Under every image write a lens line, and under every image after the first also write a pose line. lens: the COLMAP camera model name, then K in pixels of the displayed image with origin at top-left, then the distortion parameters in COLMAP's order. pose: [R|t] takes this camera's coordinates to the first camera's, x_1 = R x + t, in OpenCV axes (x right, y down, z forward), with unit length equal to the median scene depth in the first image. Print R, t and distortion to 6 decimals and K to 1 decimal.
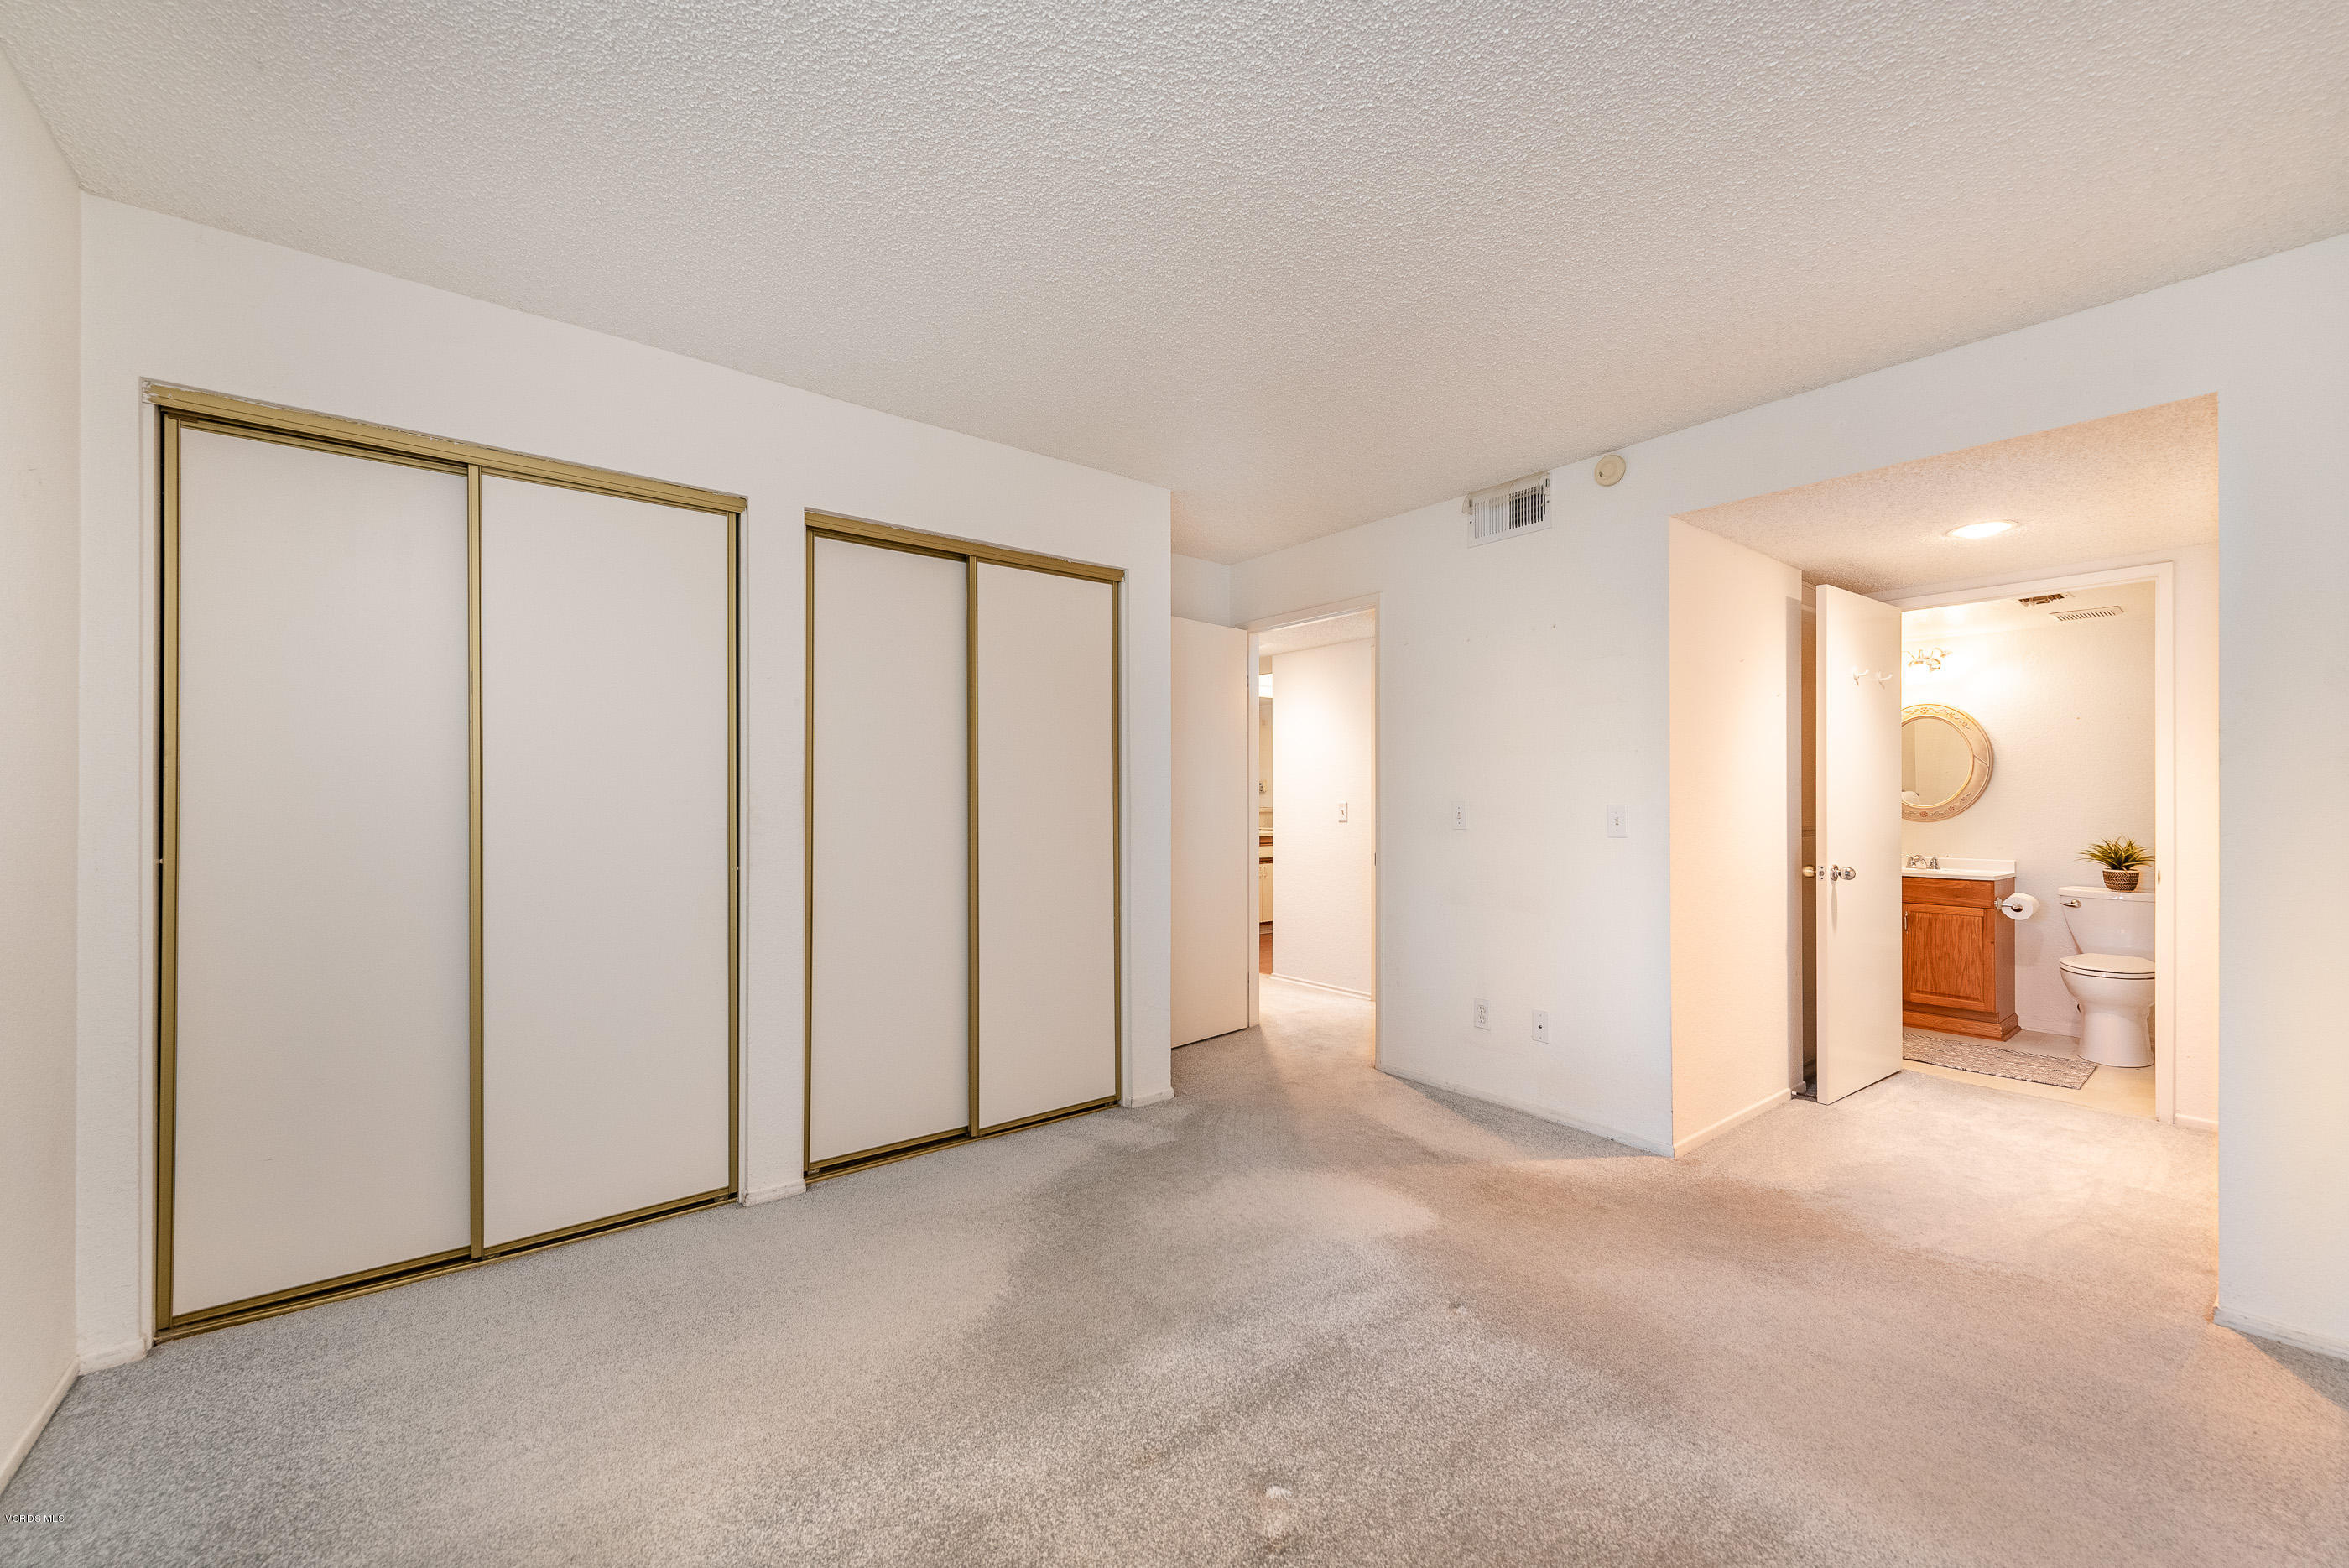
lens RADIAL K [[916.1, 0, 1180.2], [0, 916.1, 788.8], [0, 0, 1]] dist [0.015606, -0.005084]
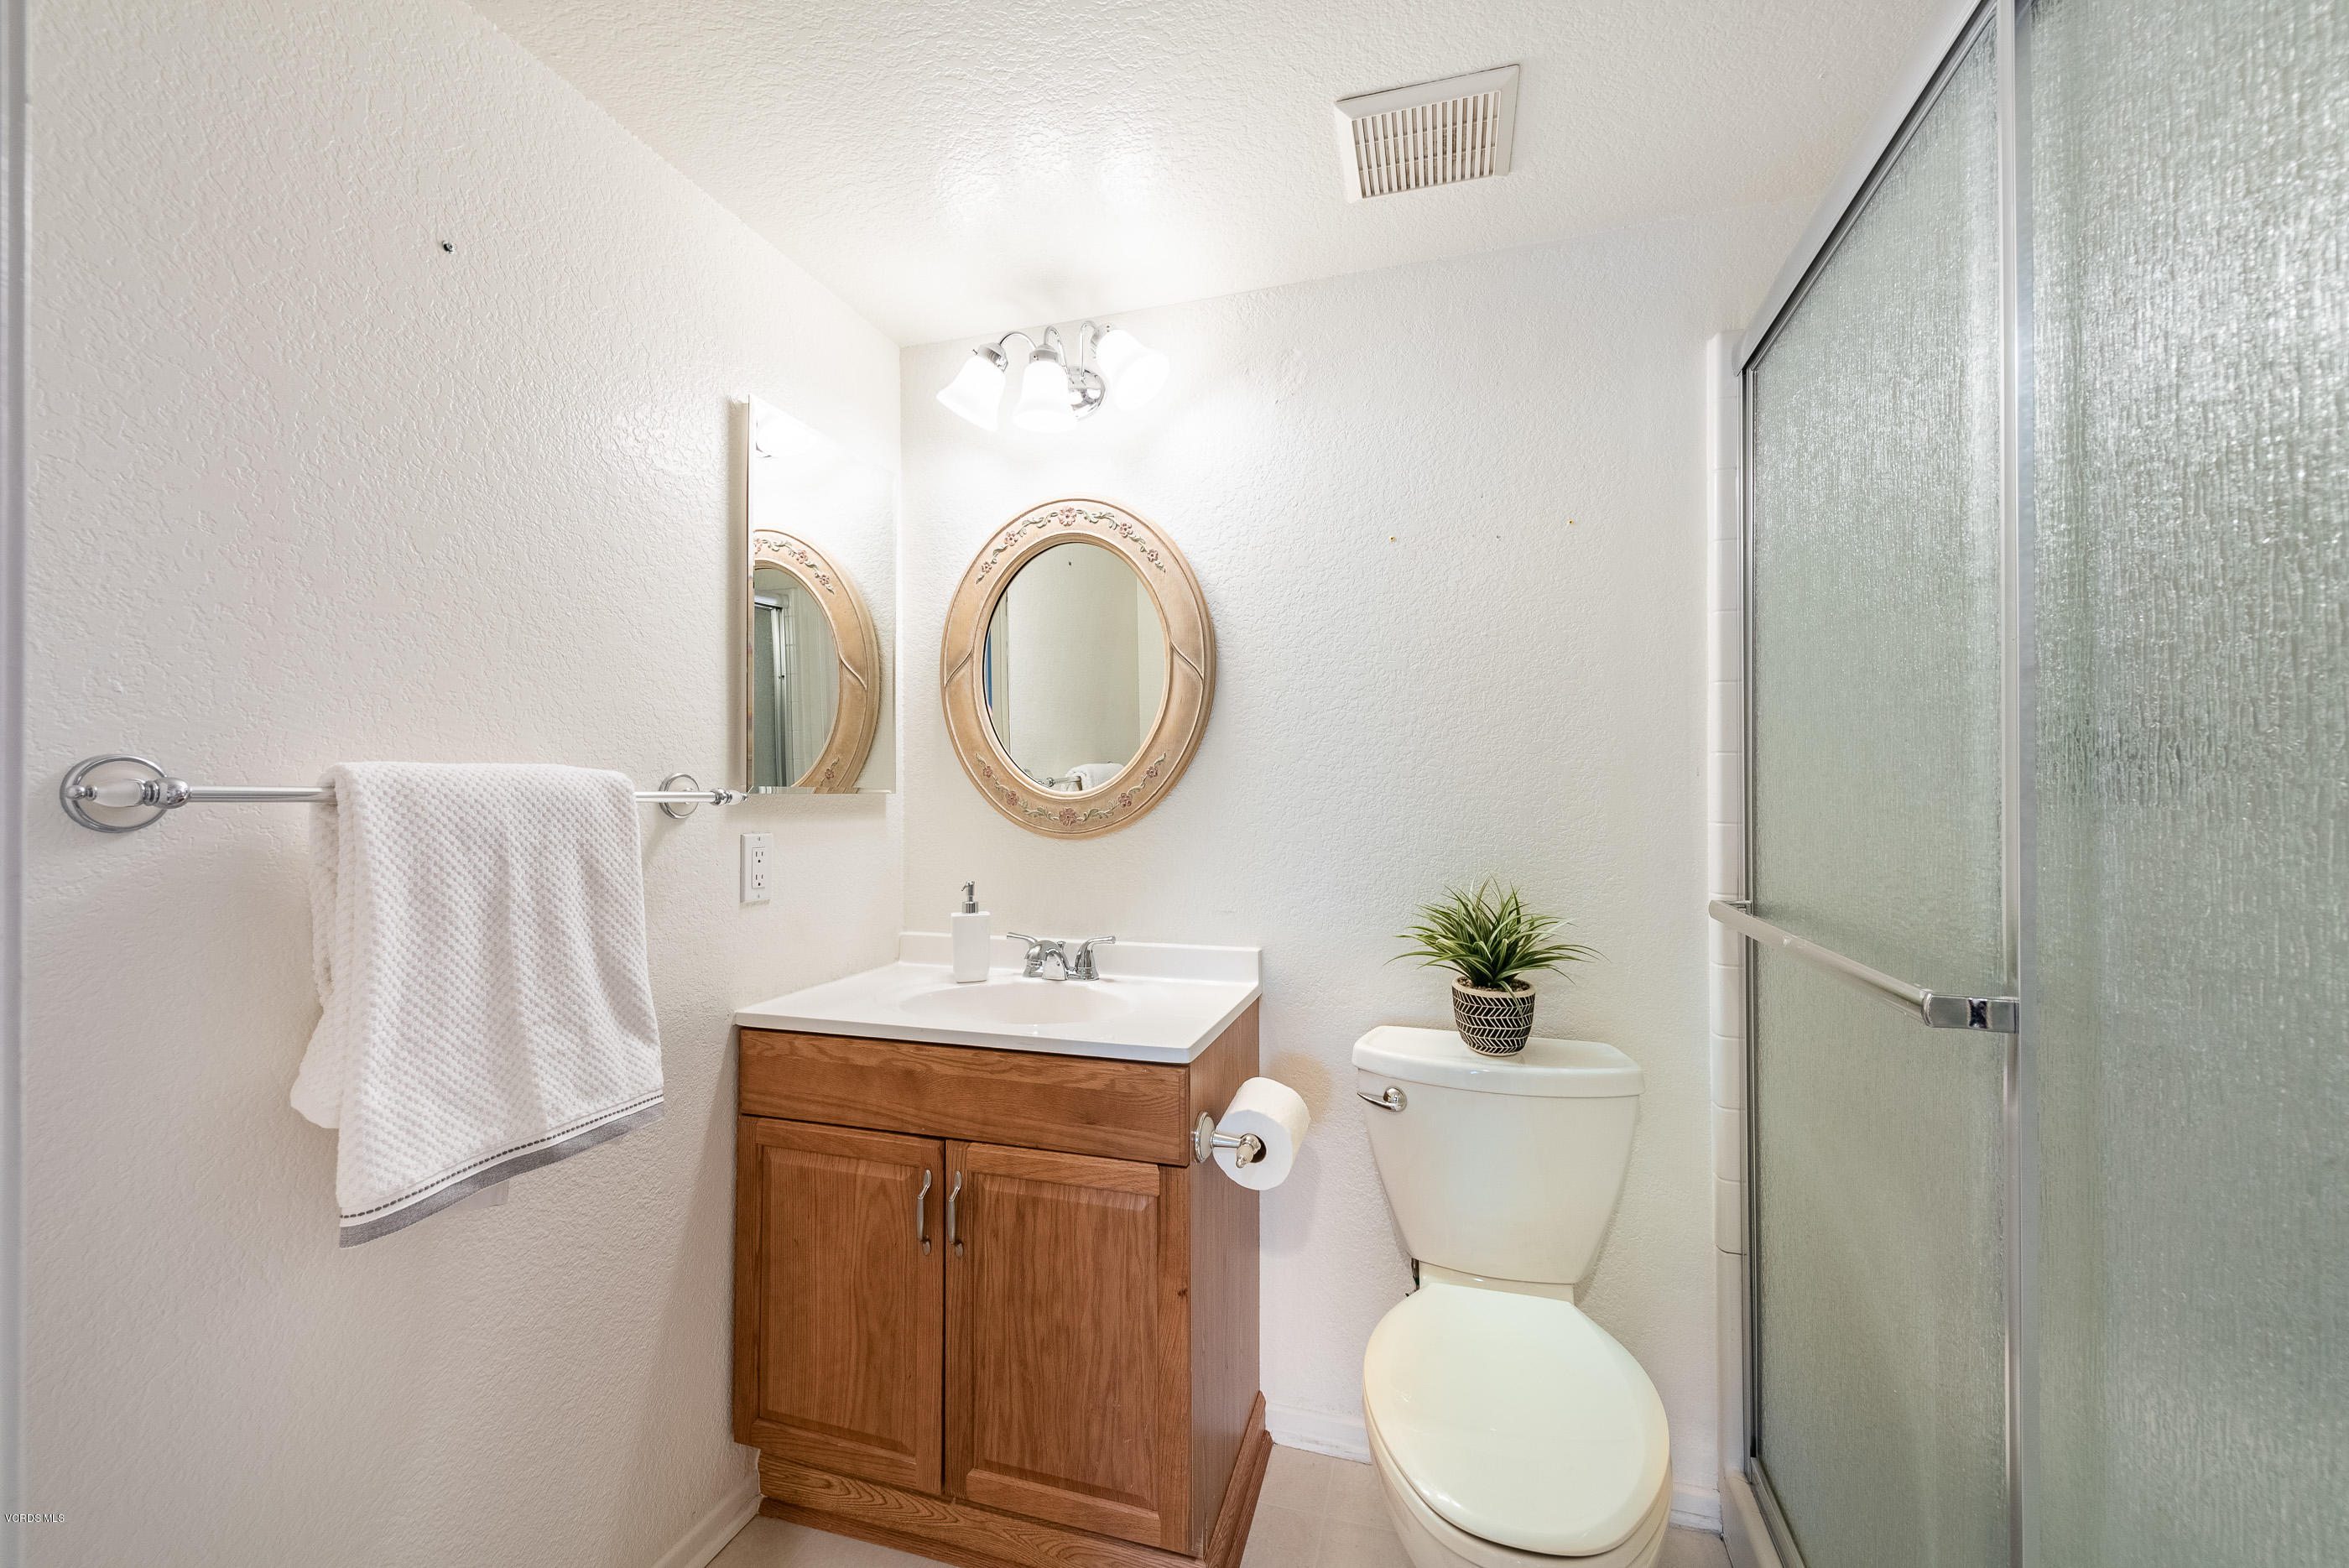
lens RADIAL K [[916.1, 0, 1180.2], [0, 916.1, 788.8], [0, 0, 1]] dist [0.015606, -0.005084]
pose [[0.824188, 0.000464, 0.566316, 0.717480], [-0.001395, 0.999998, 0.001211, 0.017411], [-0.566315, -0.001788, 0.824187, 0.769799]]
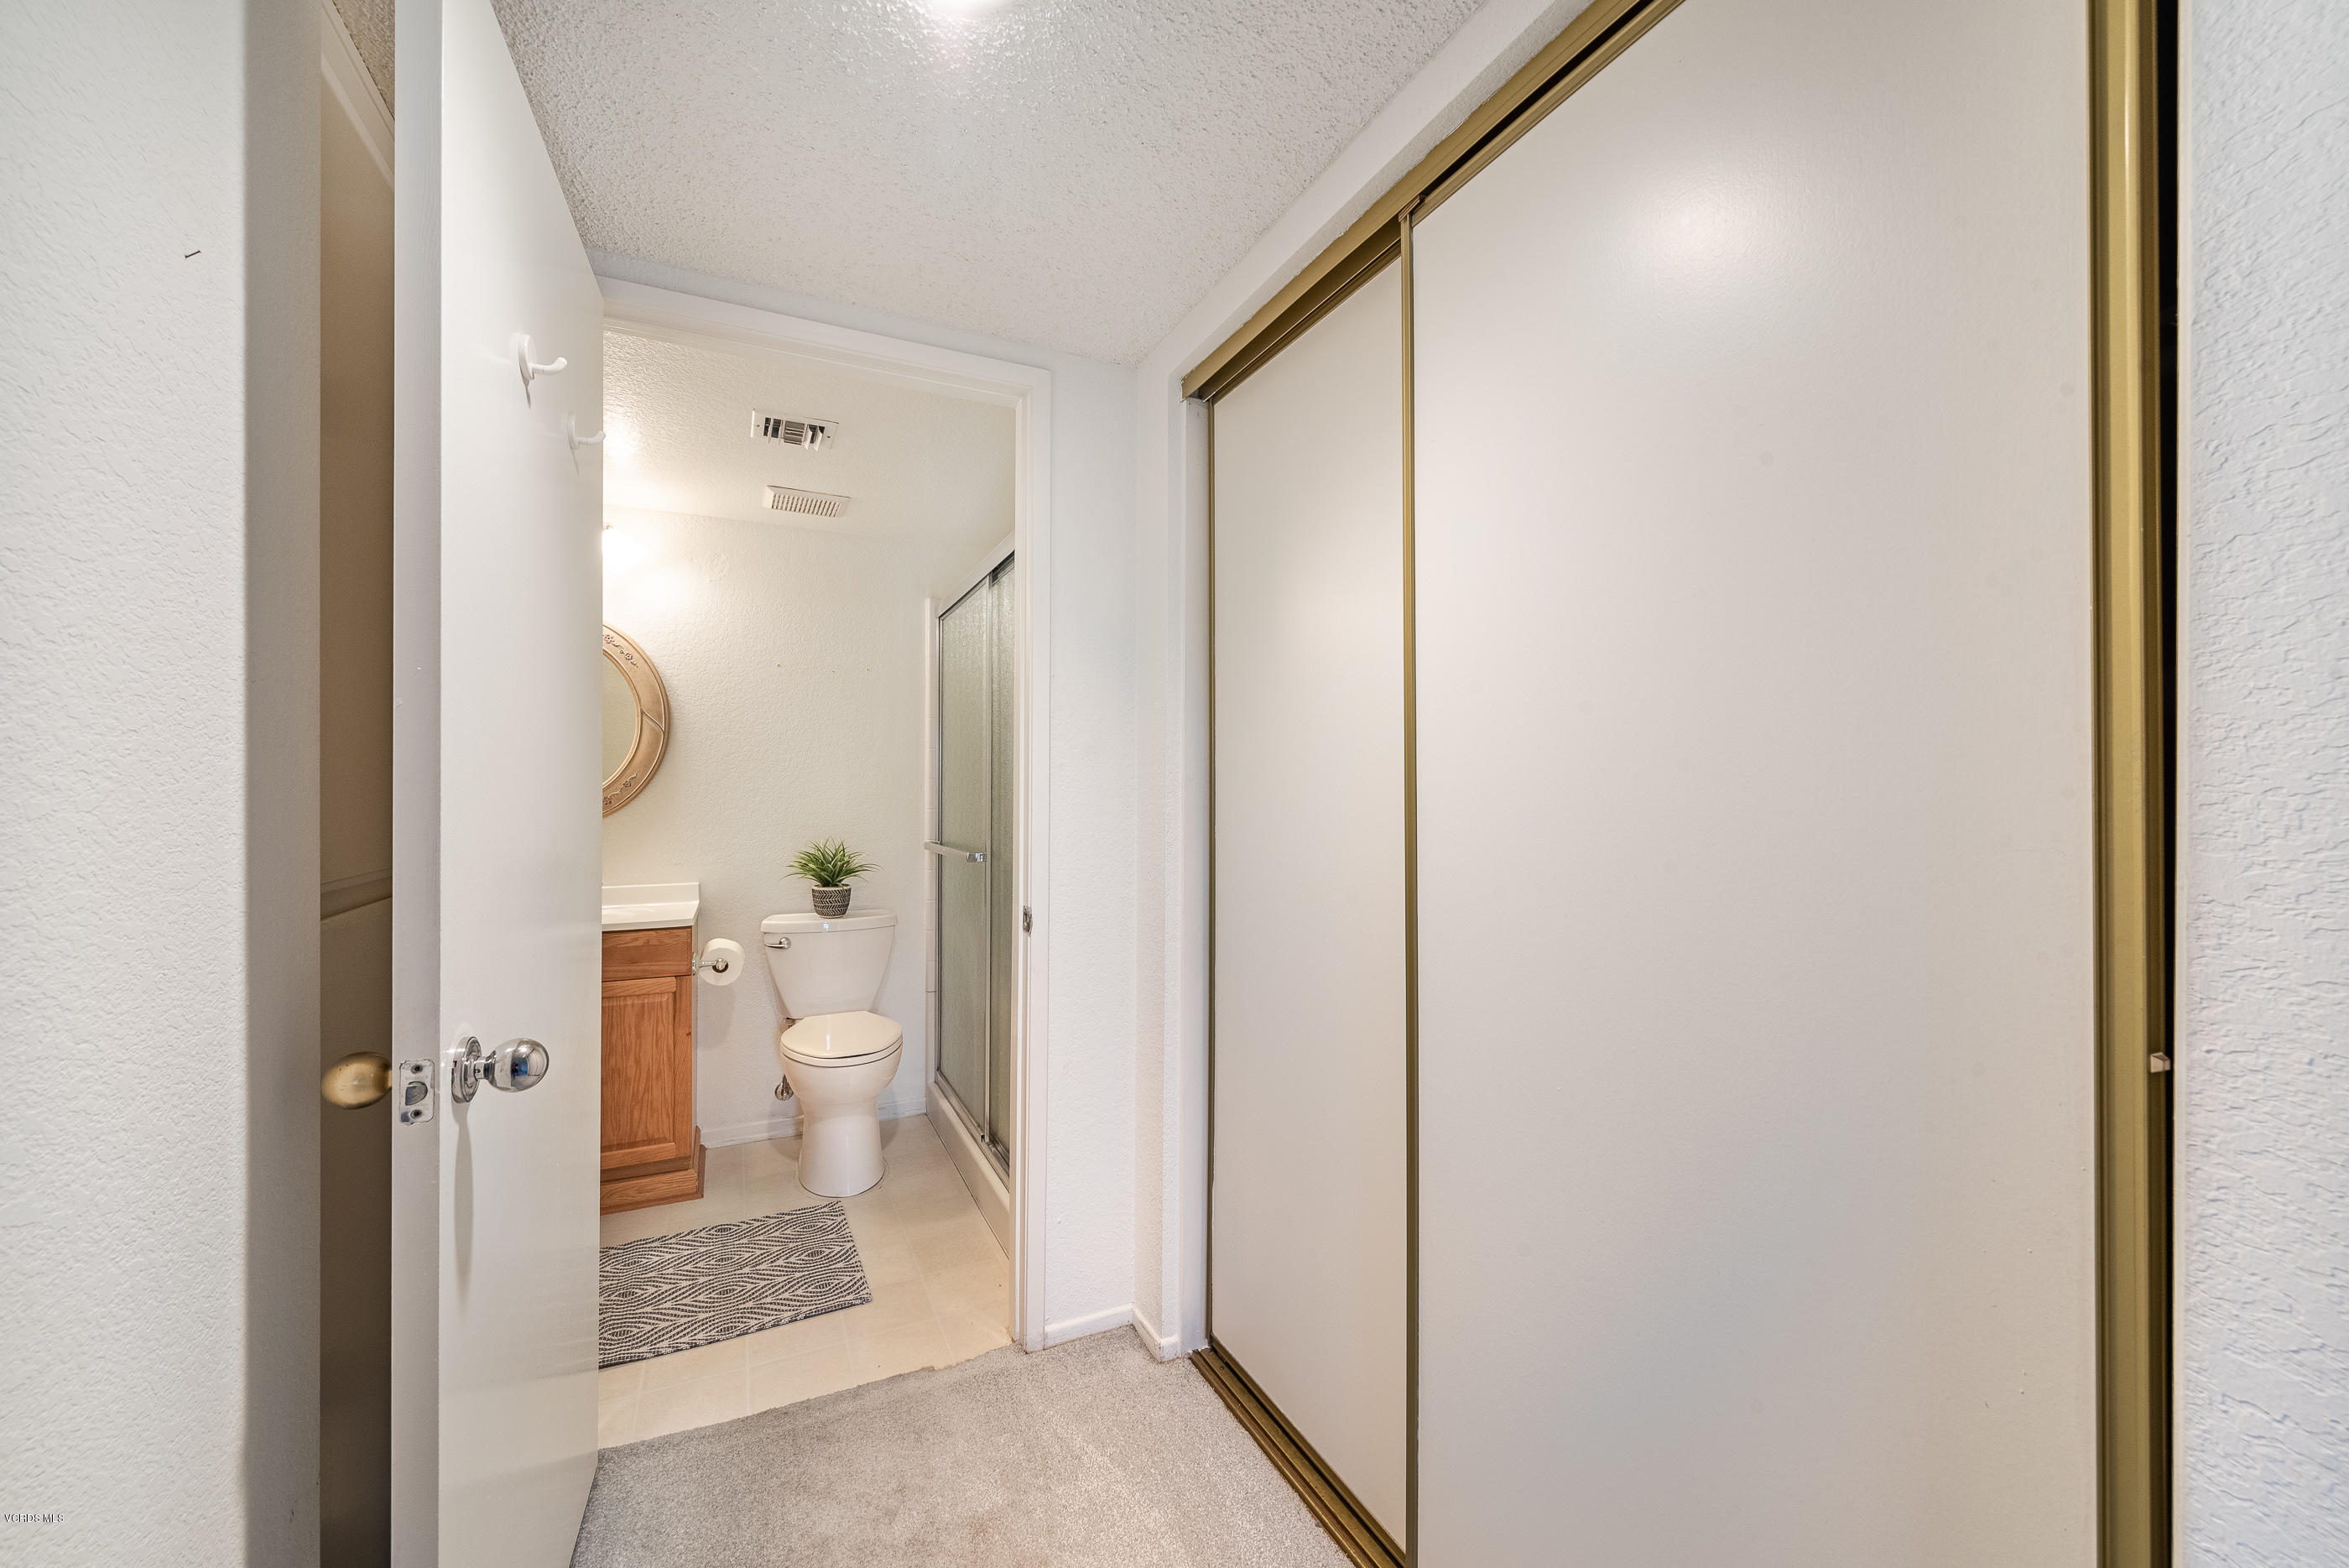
lens RADIAL K [[916.1, 0, 1180.2], [0, 916.1, 788.8], [0, 0, 1]] dist [0.015606, -0.005084]
pose [[0.219461, -0.000016, 0.975621, 0.383243], [-0.008203, 0.999965, 0.001862, 0.010207], [-0.975587, -0.008411, 0.219453, 0.571795]]
